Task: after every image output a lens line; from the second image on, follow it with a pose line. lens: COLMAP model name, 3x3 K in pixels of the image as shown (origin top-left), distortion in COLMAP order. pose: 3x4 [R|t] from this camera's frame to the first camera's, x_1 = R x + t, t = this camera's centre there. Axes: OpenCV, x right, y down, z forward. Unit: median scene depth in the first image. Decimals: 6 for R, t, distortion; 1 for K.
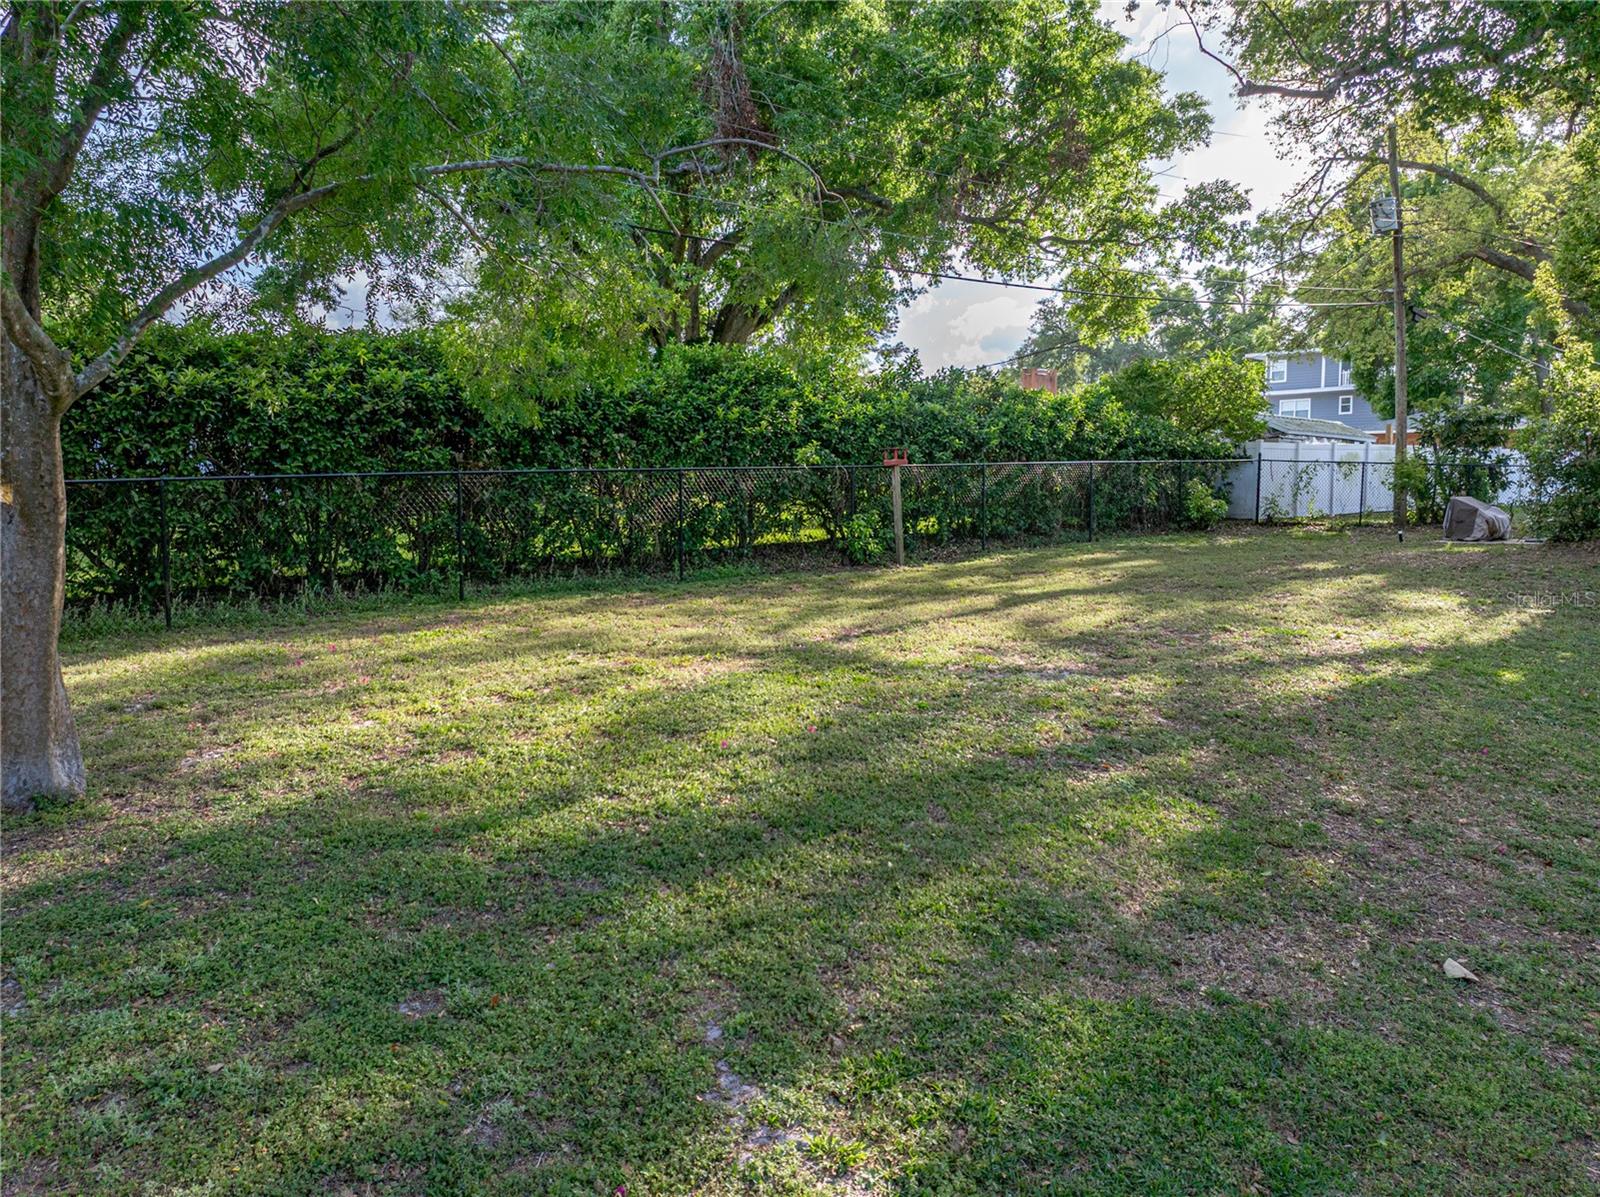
lens RADIAL K [[1128.3, 0, 802.3], [0, 1128.3, 589.7], [0, 0, 1]] dist [-0.020934, 0.009876]
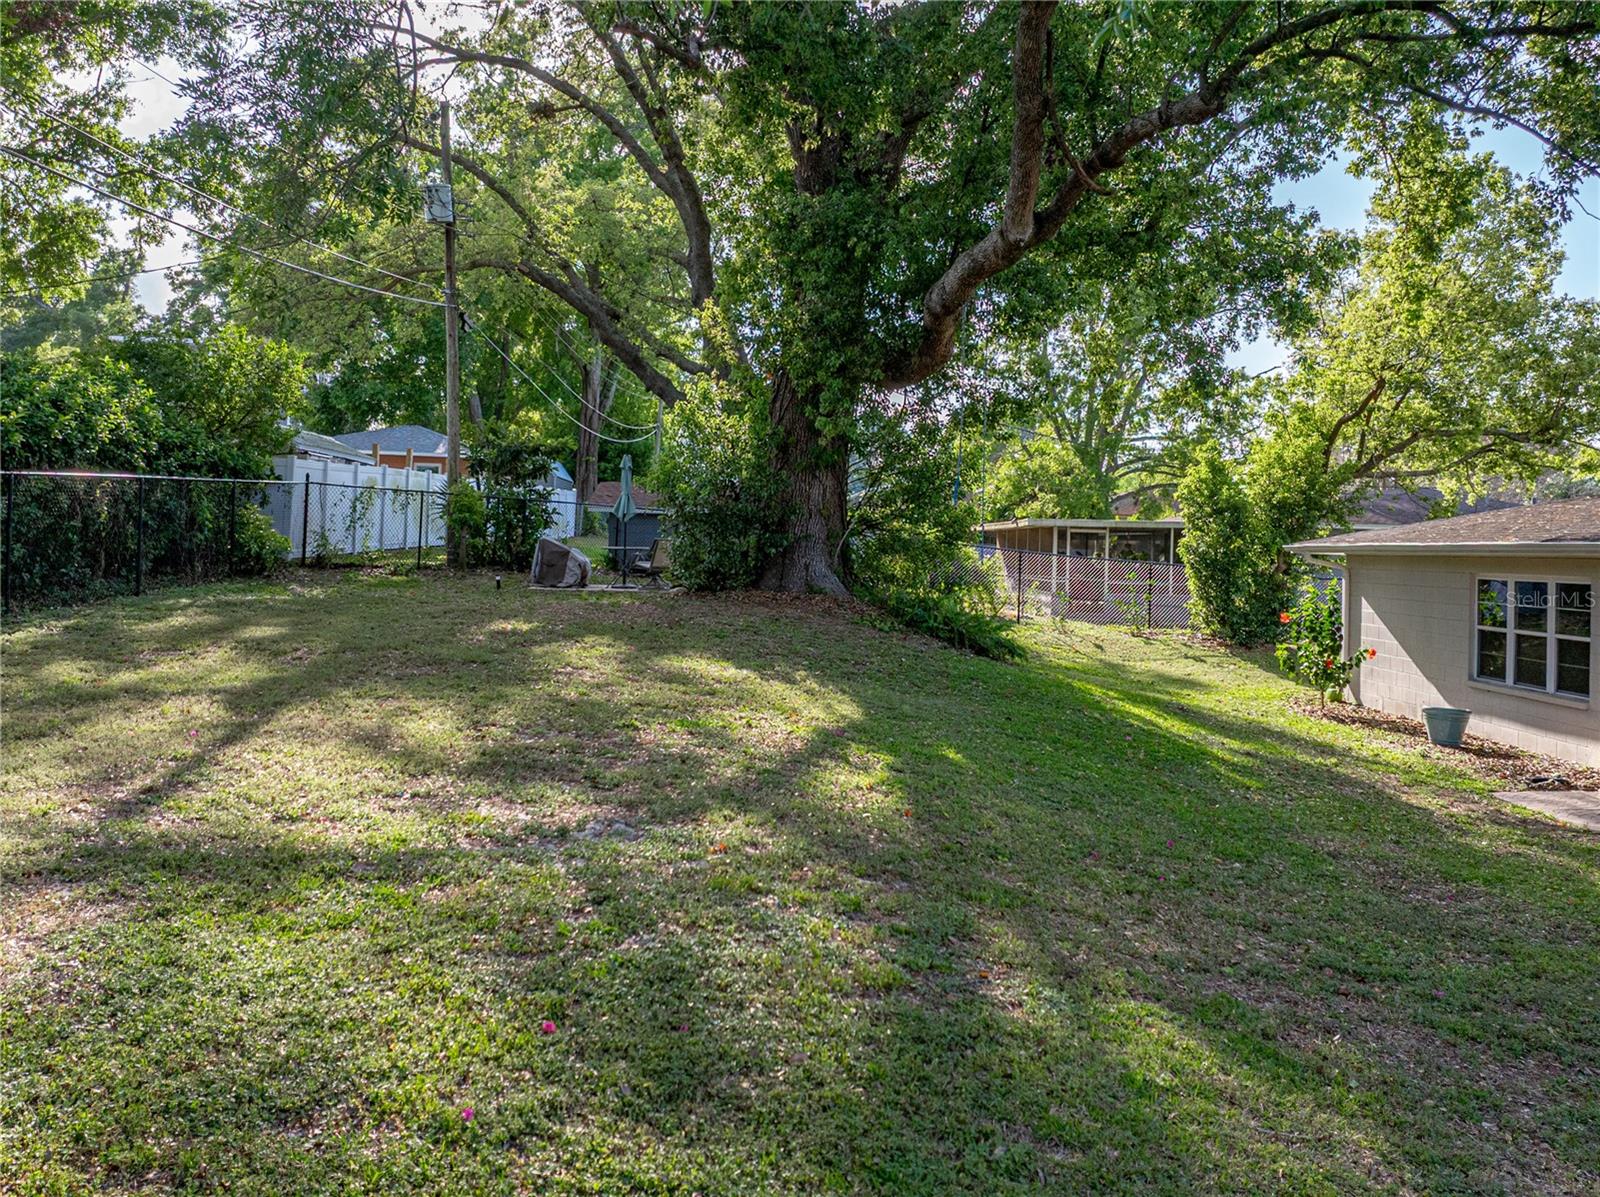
lens RADIAL K [[1384.6, 0, 801.7], [0, 1384.6, 491.1], [0, 0, 1]] dist [-0.045505, 0.004581]
pose [[0.616199, 0.046150, 0.786237, -0.125091], [0.035365, 0.995653, -0.086160, -0.016493], [-0.786796, 0.080897, 0.611889, 0.161430]]
